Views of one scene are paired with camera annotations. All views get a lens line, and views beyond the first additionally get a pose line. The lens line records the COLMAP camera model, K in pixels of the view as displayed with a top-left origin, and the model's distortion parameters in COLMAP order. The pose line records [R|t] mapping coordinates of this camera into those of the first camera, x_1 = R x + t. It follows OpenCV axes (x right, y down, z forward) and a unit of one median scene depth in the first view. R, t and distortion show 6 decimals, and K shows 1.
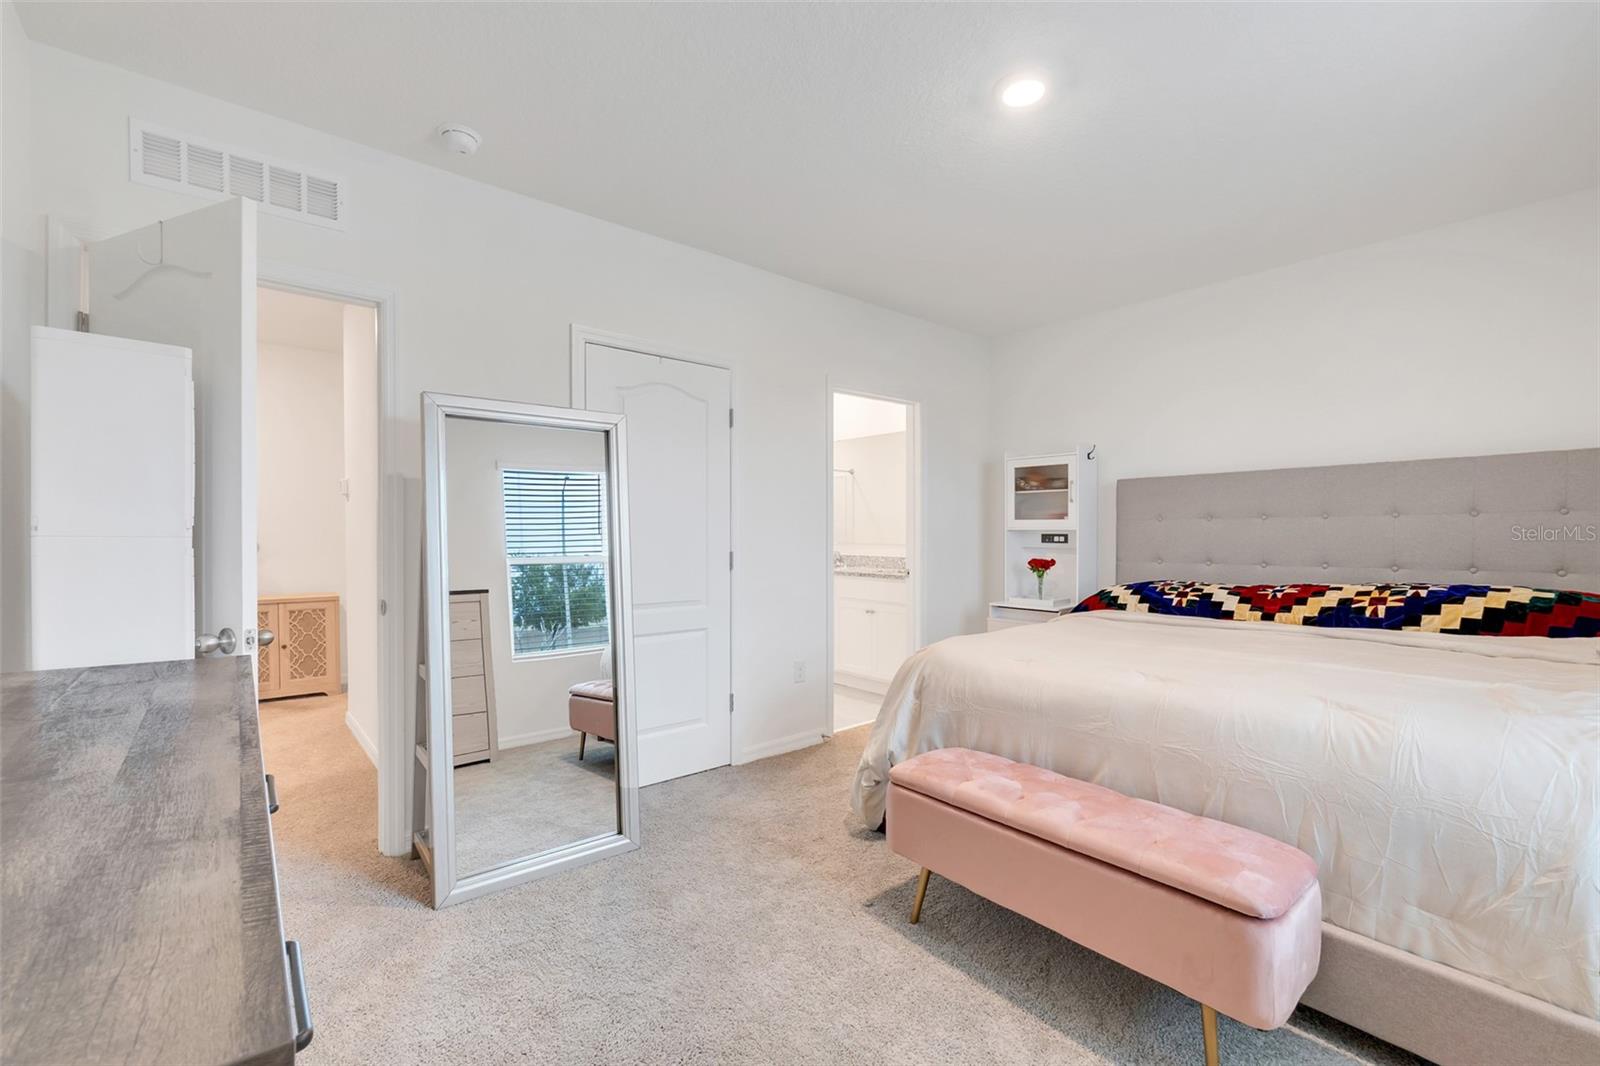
lens RADIAL K [[672.7, 0, 800.0], [0, 672.7, 533.0], [0, 0, 1]] dist [-0.018489, 0.005093]
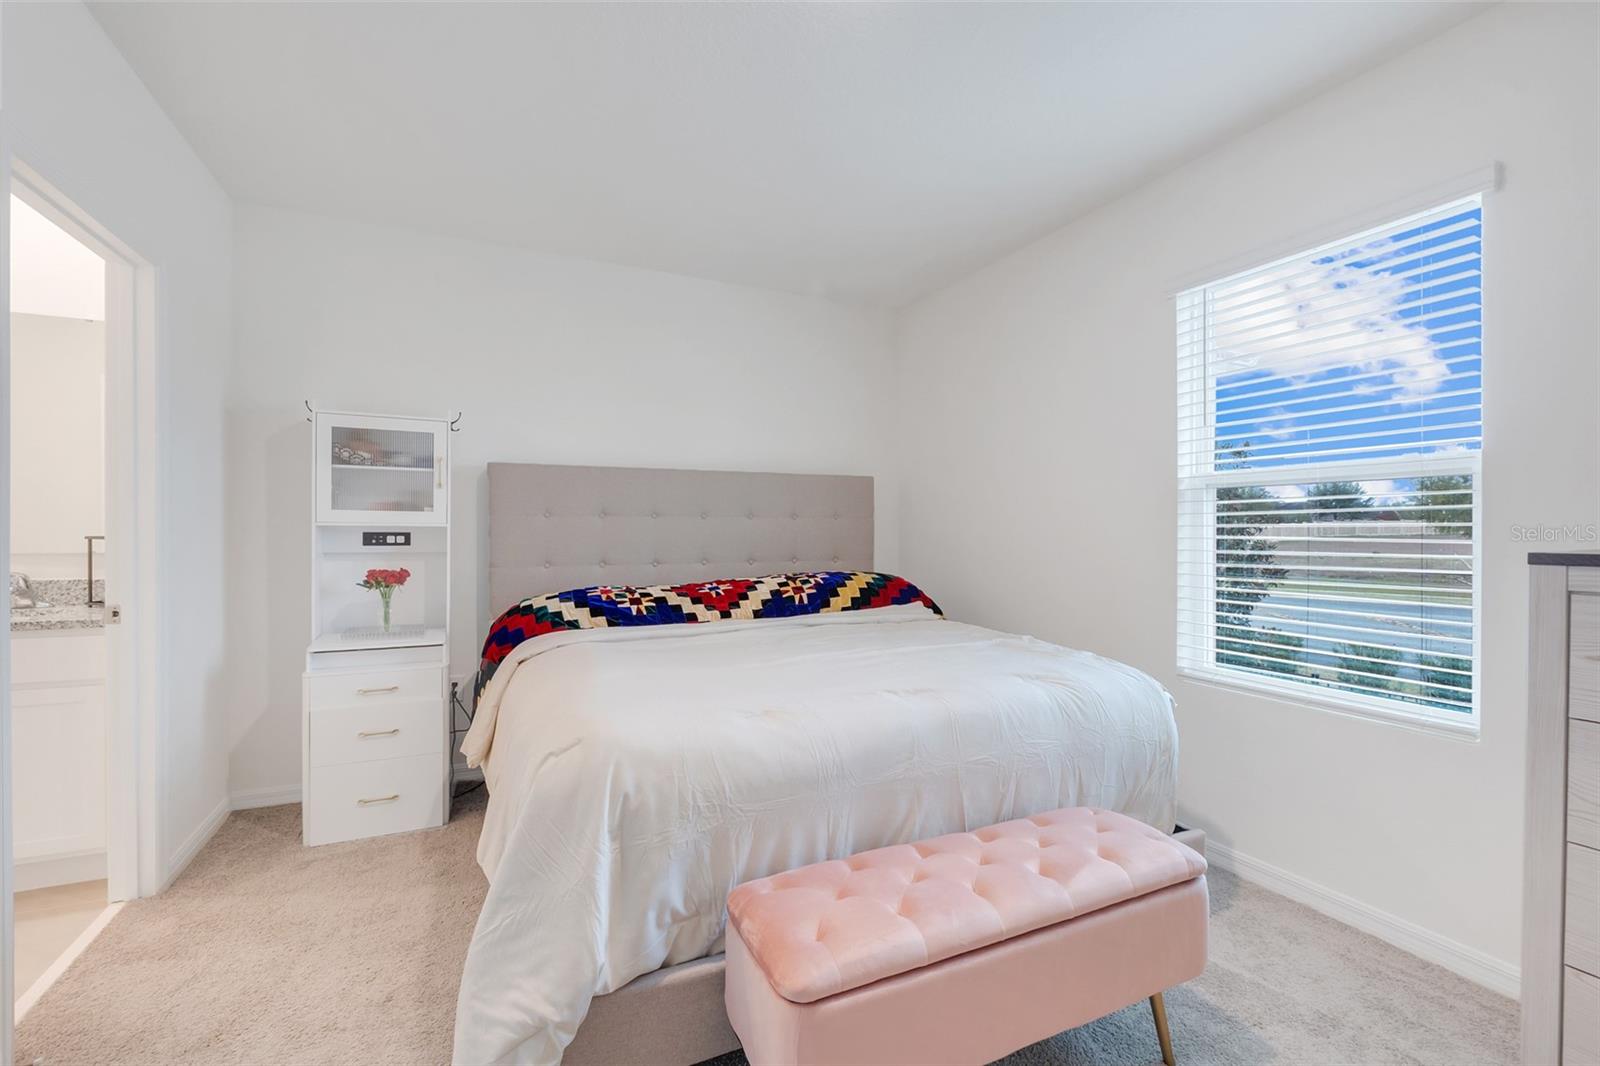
lens RADIAL K [[681.1, 0, 797.1], [0, 681.1, 502.5], [0, 0, 1]] dist [-0.014407, 0.000073]
pose [[0.255128, 0.050636, 0.965580, -0.241486], [-0.000886, 0.998640, -0.052136, 0.008977], [-0.966907, 0.012446, 0.254826, 0.563819]]
